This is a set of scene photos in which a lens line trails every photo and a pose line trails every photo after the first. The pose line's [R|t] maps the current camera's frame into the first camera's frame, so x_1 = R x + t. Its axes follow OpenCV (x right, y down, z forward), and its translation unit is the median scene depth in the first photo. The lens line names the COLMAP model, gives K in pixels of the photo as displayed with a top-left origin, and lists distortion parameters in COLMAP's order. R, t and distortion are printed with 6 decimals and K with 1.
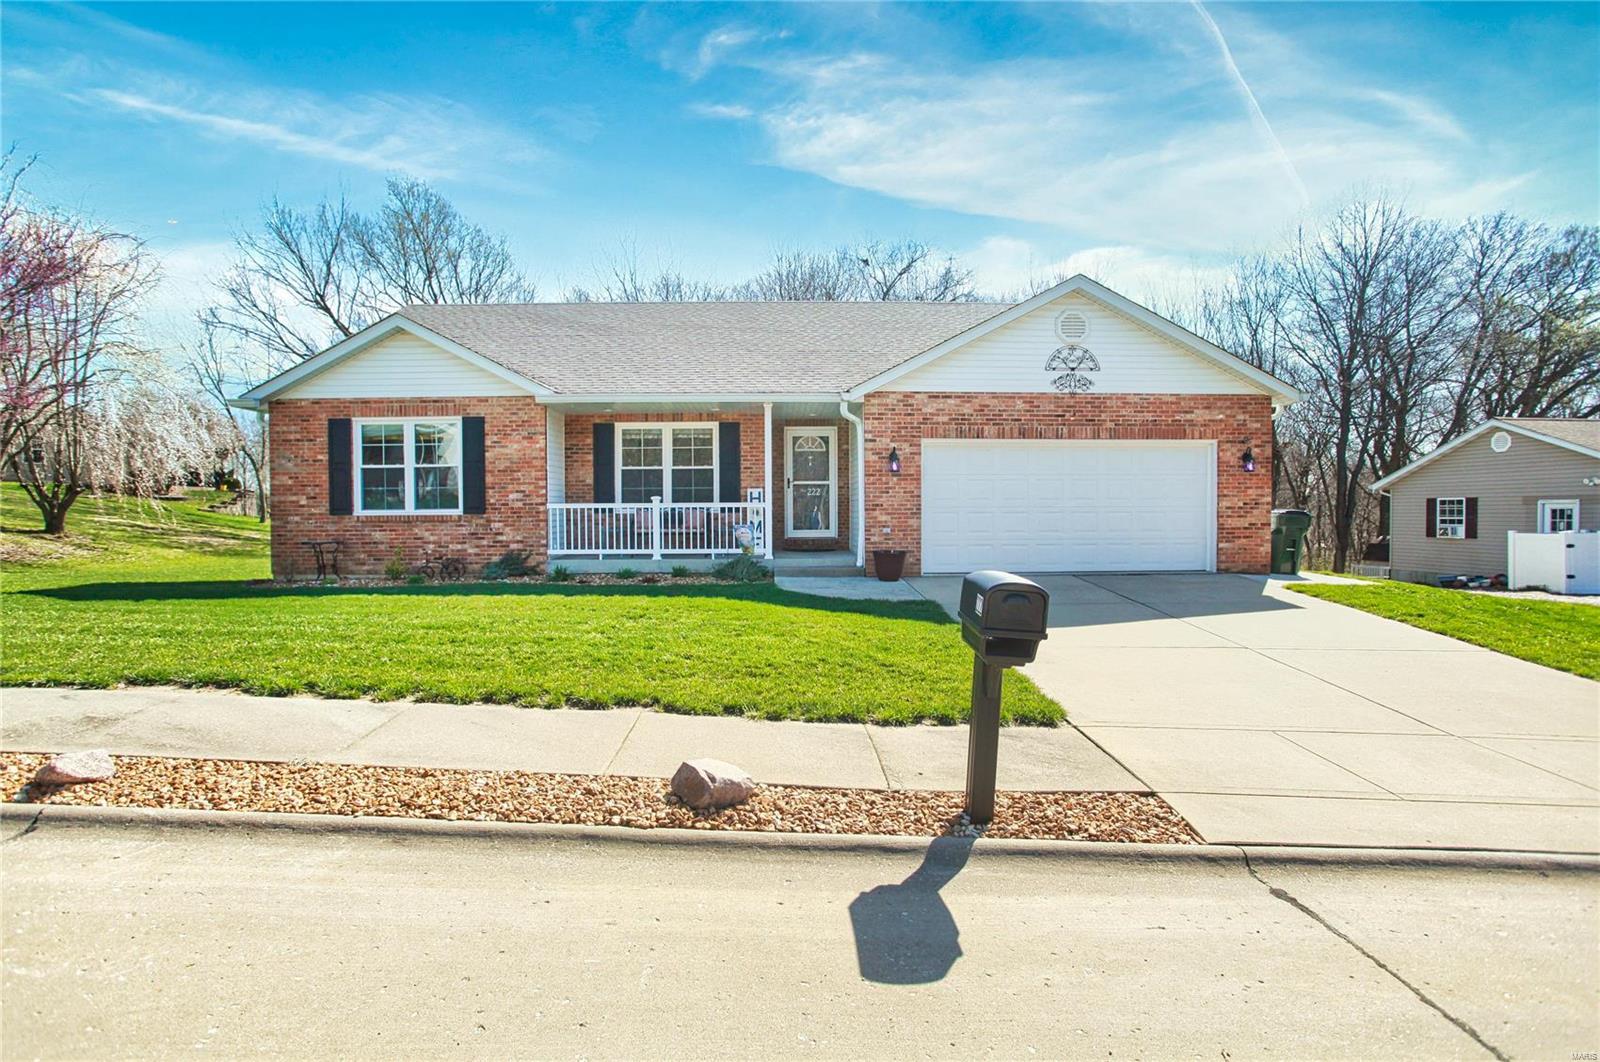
lens RADIAL K [[779.6, 0, 799.4], [0, 779.6, 535.9], [0, 0, 1]] dist [-0.063518, 0.026628]
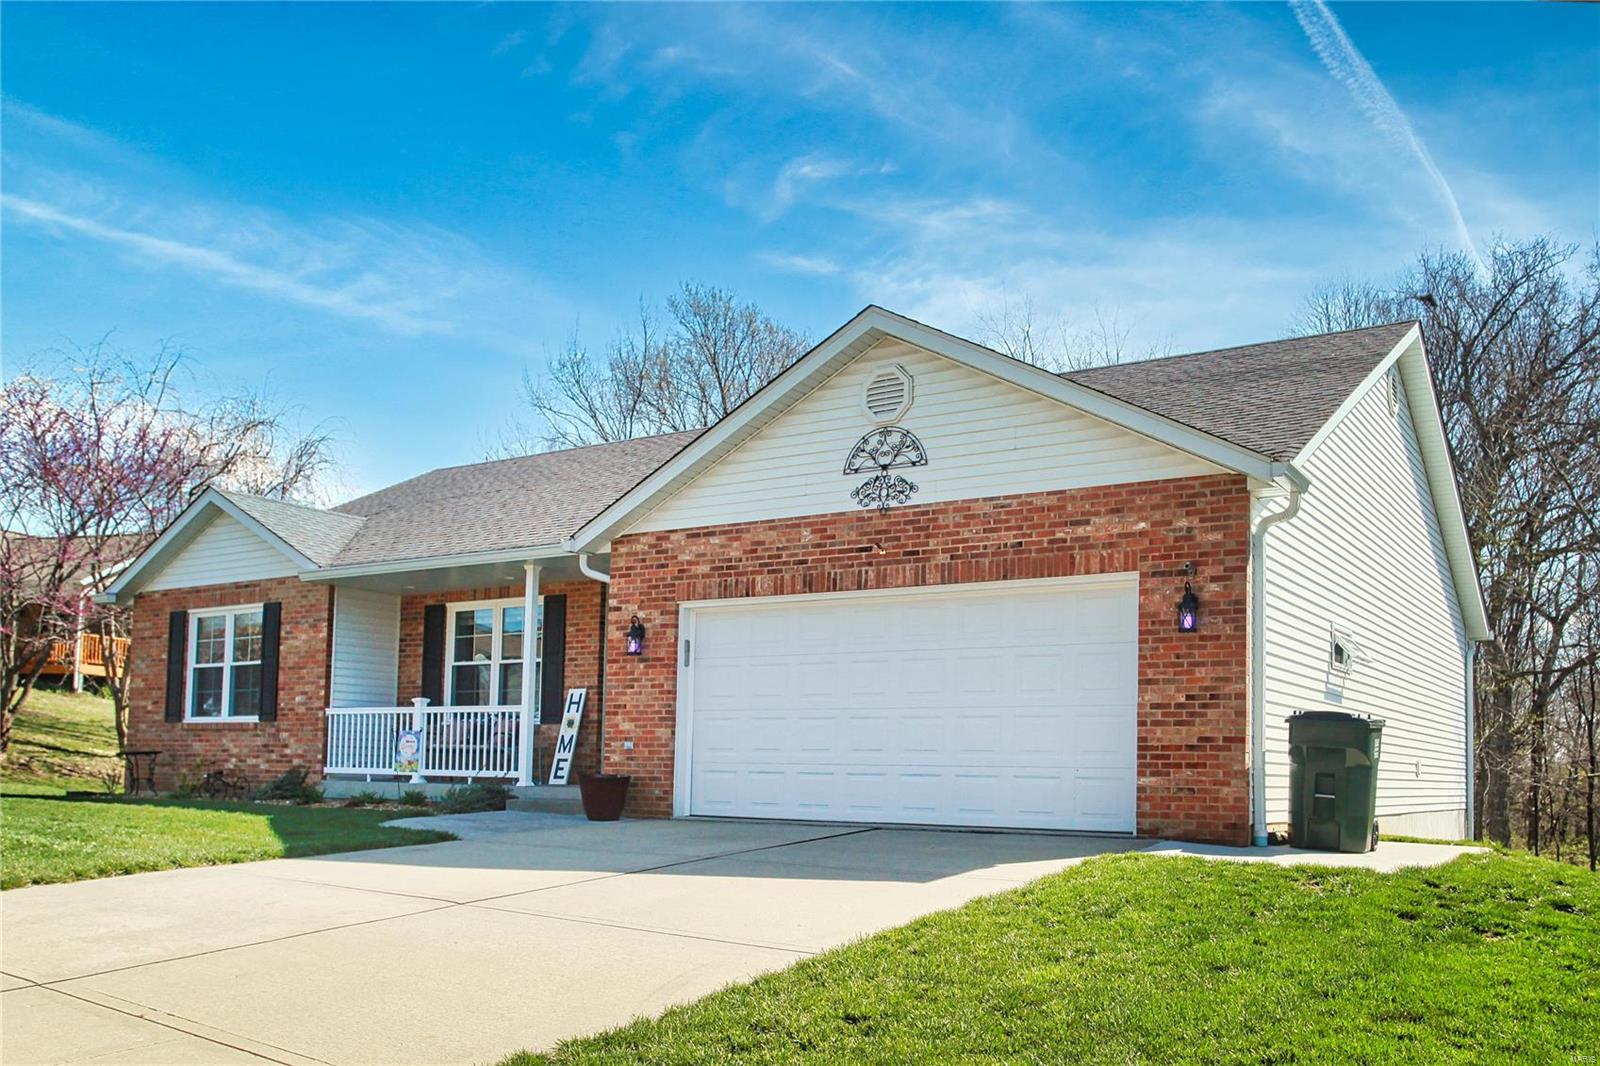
lens RADIAL K [[1325.1, 0, 871.7], [0, 1325.1, 694.9], [0, 0, 1]] dist [-0.027111, 0.023908]
pose [[0.837973, -0.012445, -0.545569, 0.874309], [-0.038464, 0.995906, -0.081798, 0.033331], [0.544354, 0.089530, 0.834064, 0.185630]]
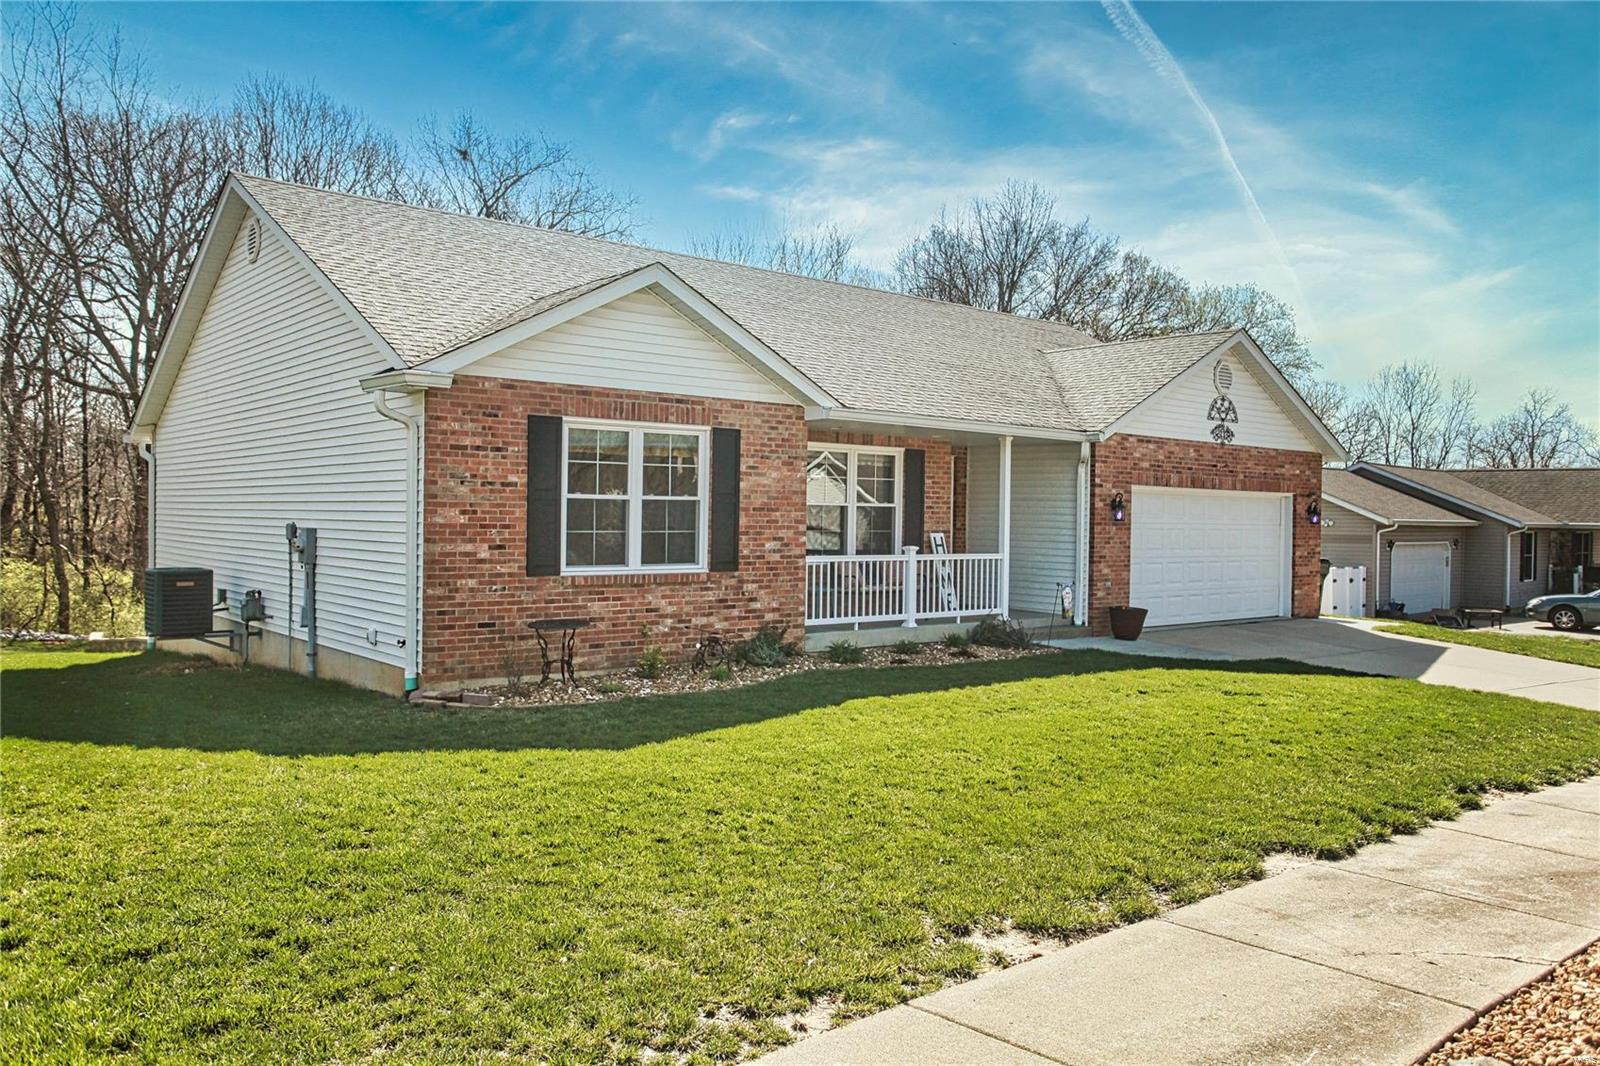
lens RADIAL K [[1194.2, 0, 802.1], [0, 1194.2, 542.7], [0, 0, 1]] dist [-0.007191, -0.001475]
pose [[0.778489, 0.003196, 0.627650, -1.032806], [0.006734, 0.999887, -0.013445, -0.039286], [-0.627622, 0.014693, 0.778379, 0.138325]]
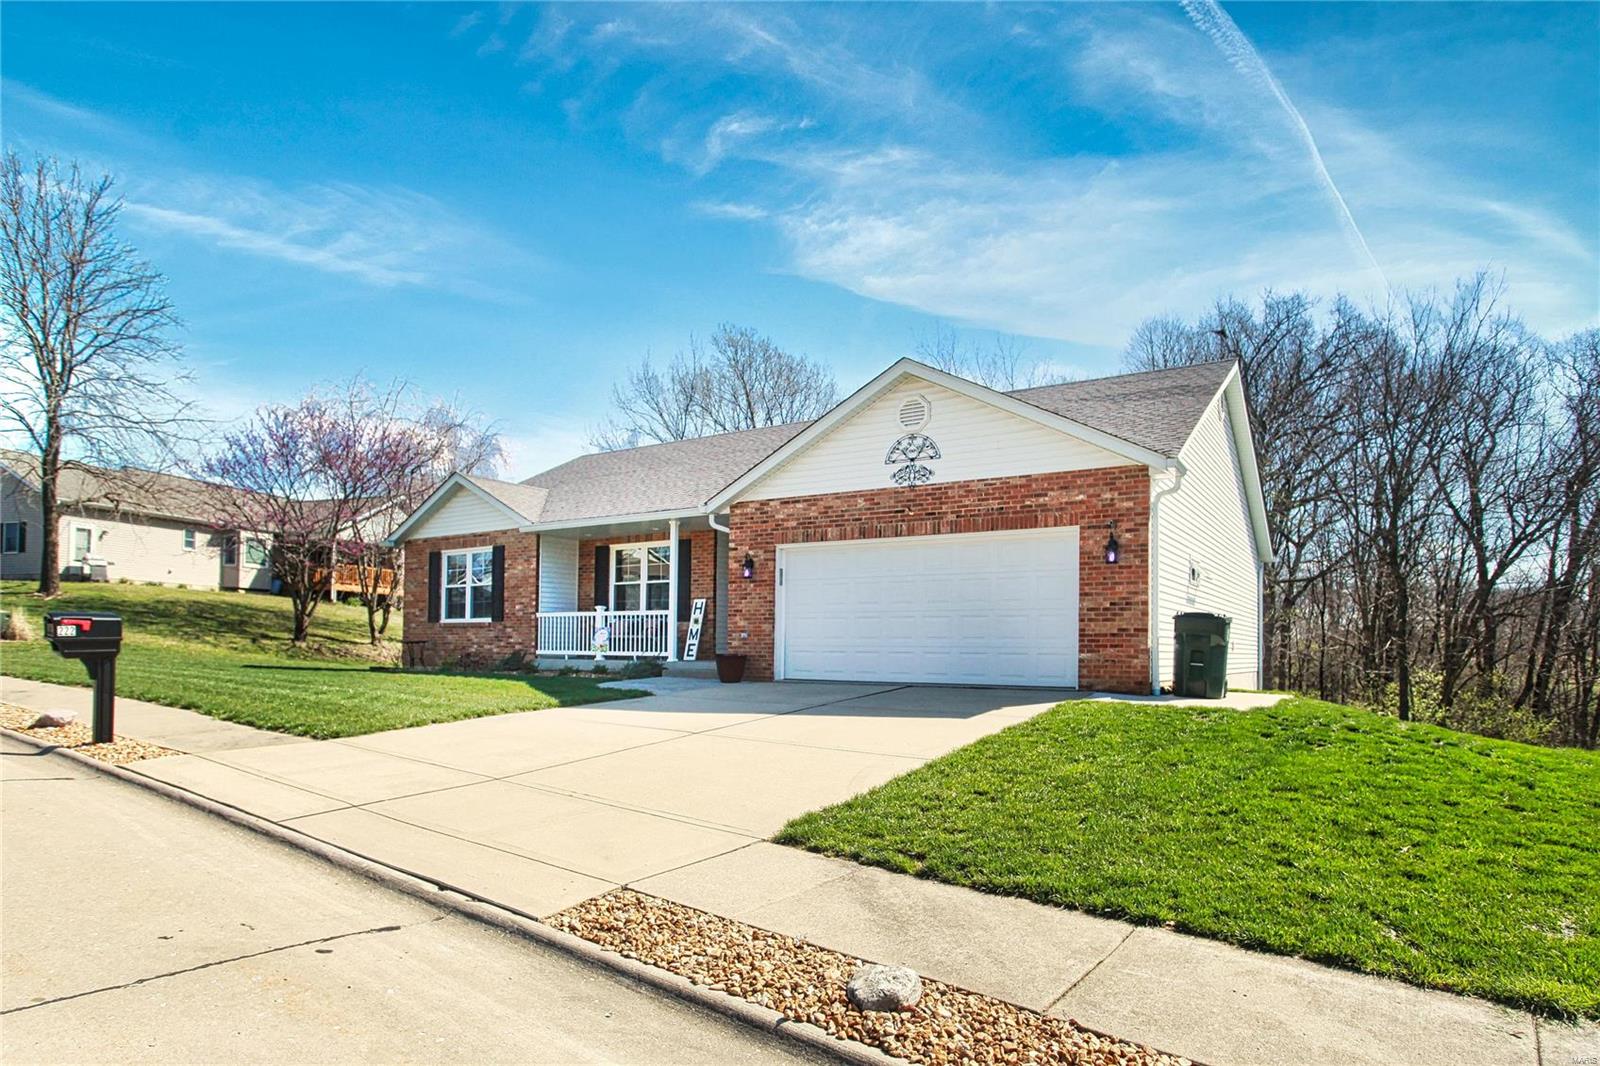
lens RADIAL K [[898.5, 0, 814.7], [0, 898.5, 630.7], [0, 0, 1]] dist [-0.056707, 0.035159]
pose [[0.831001, 0.001486, -0.556268, 0.840928], [-0.030980, 0.998568, -0.043613, 0.035245], [0.555407, 0.053476, 0.829857, 0.066206]]
